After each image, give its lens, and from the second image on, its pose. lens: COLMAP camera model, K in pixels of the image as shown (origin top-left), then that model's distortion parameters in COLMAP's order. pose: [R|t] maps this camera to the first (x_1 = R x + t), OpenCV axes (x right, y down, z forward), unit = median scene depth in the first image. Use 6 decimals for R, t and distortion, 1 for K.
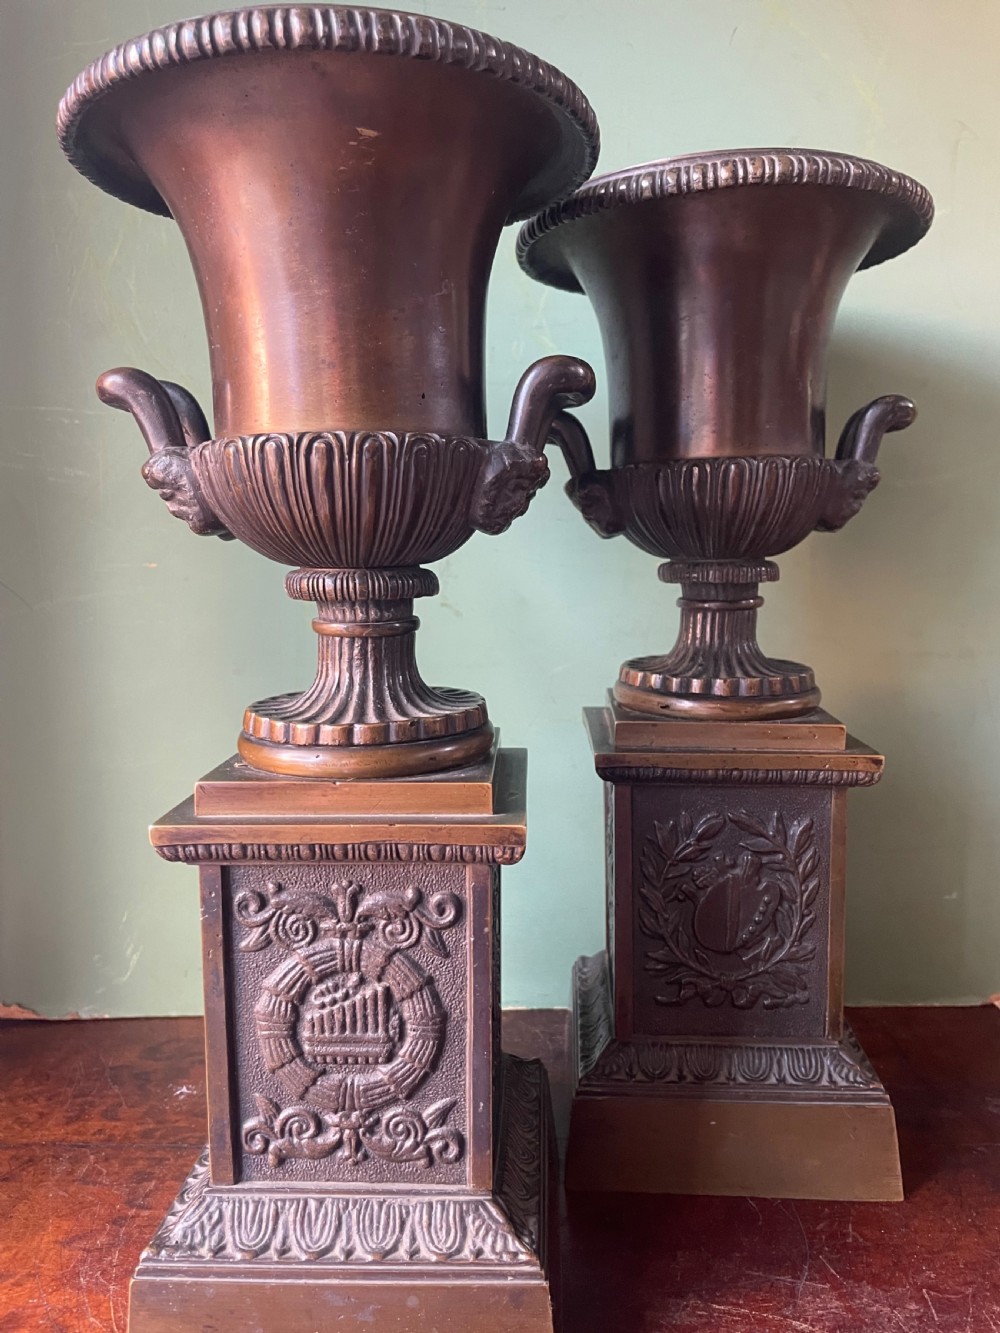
lens RADIAL K [[1035.5, 0, 515.3], [0, 1035.5, 661.6], [0, 0, 1]] dist [0.062408, -0.111817]
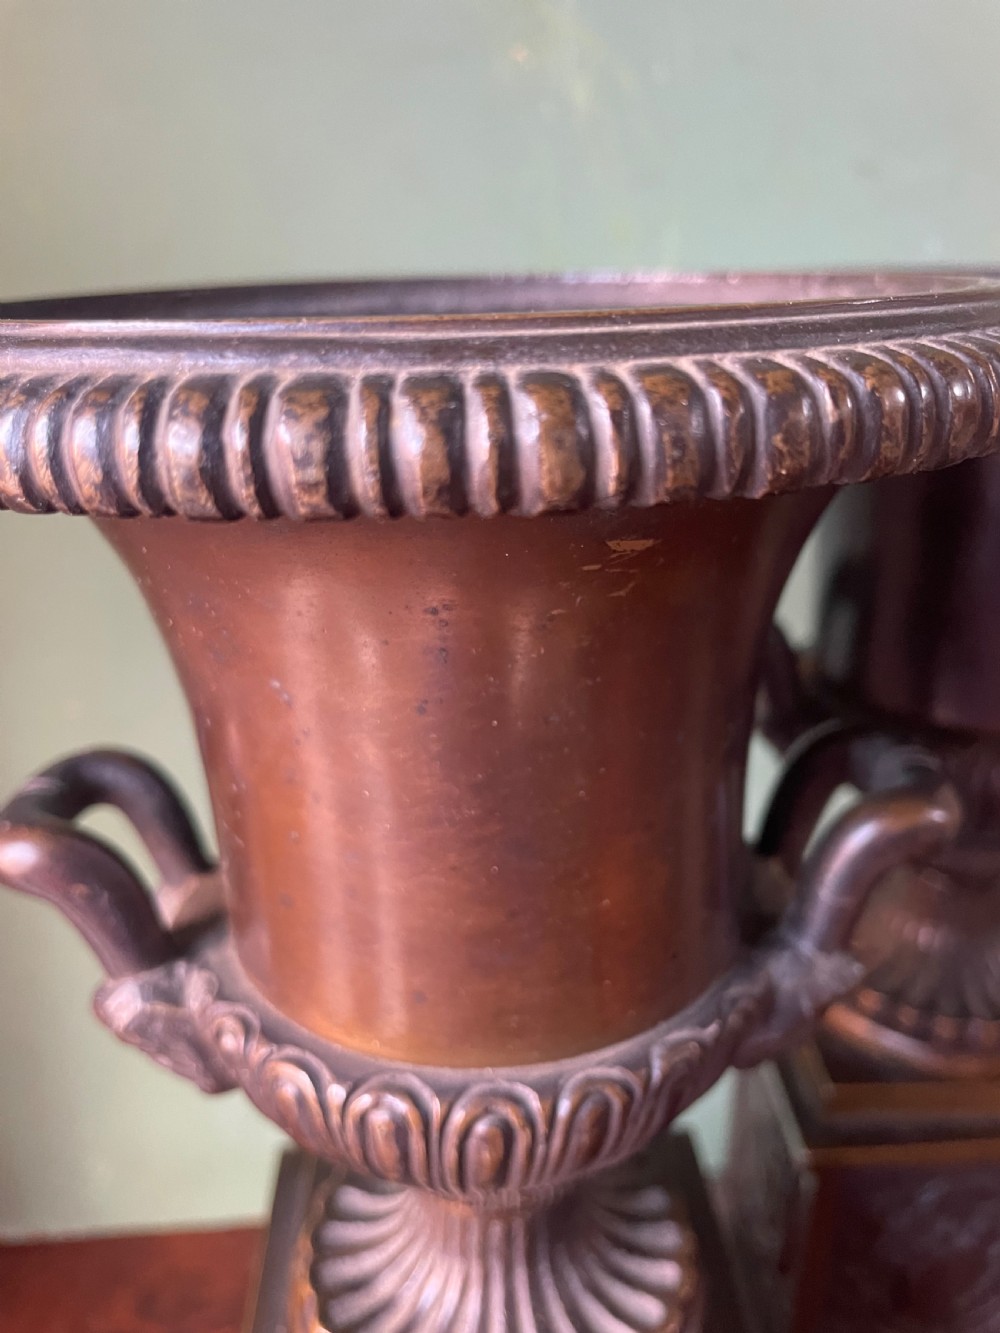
lens RADIAL K [[1031.4, 0, 503.2], [0, 1031.4, 659.5], [0, 0, 1]] dist [0.065899, -0.120430]
pose [[0.996461, -0.033614, 0.077047, -0.191769], [0.013681, 0.969196, 0.245911, -0.486408], [-0.082940, -0.243987, 0.966225, 0.531542]]
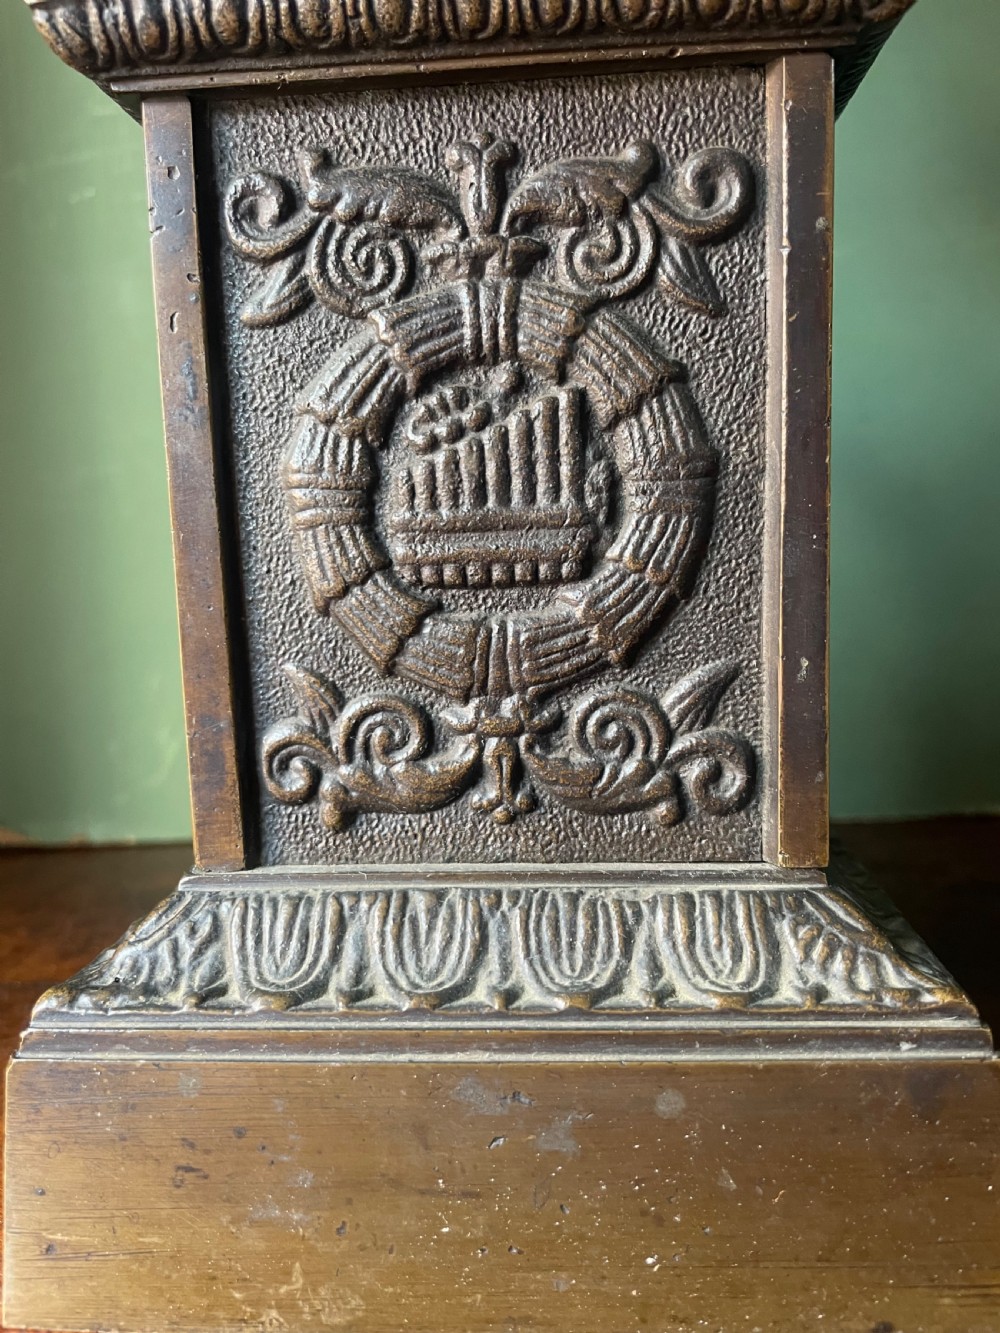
lens RADIAL K [[1065.2, 0, 499.5], [0, 1065.2, 670.8], [0, 0, 1]] dist [0.071280, -0.154919]
pose [[0.997923, -0.022859, -0.060227, -0.131759], [0.023510, 0.999672, 0.010114, 0.421543], [0.059976, -0.011509, 0.998133, 0.553316]]
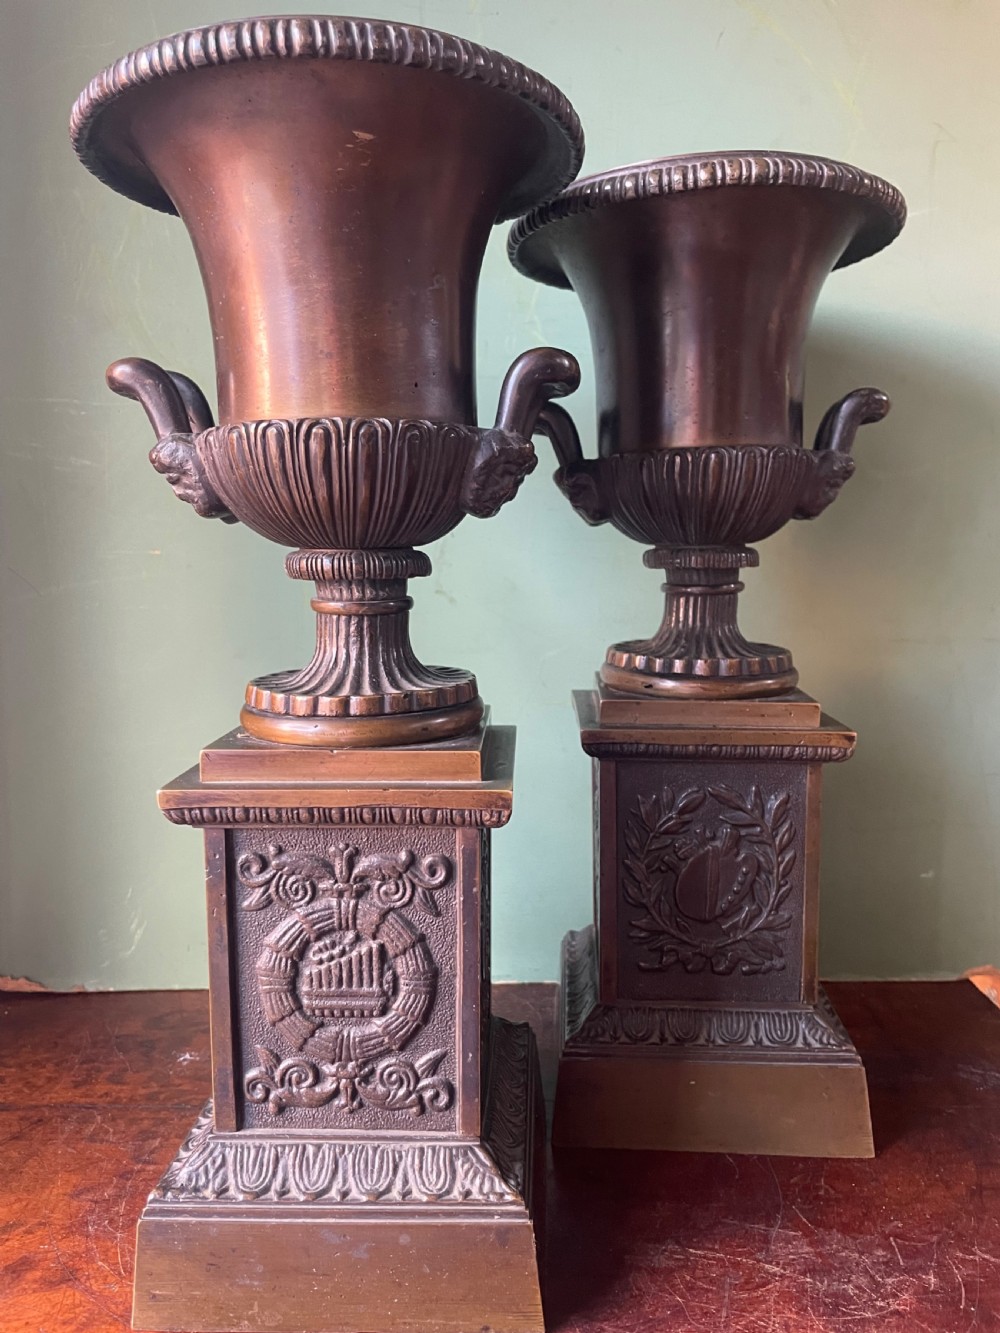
lens RADIAL K [[1035.2, 0, 516.8], [0, 1035.2, 667.9], [0, 0, 1]] dist [0.065520, -0.117968]
pose [[0.999994, 0.002221, 0.002602, 0.011264], [-0.002237, 0.999980, 0.005997, 0.024638], [-0.002589, -0.006003, 0.999979, -0.057722]]
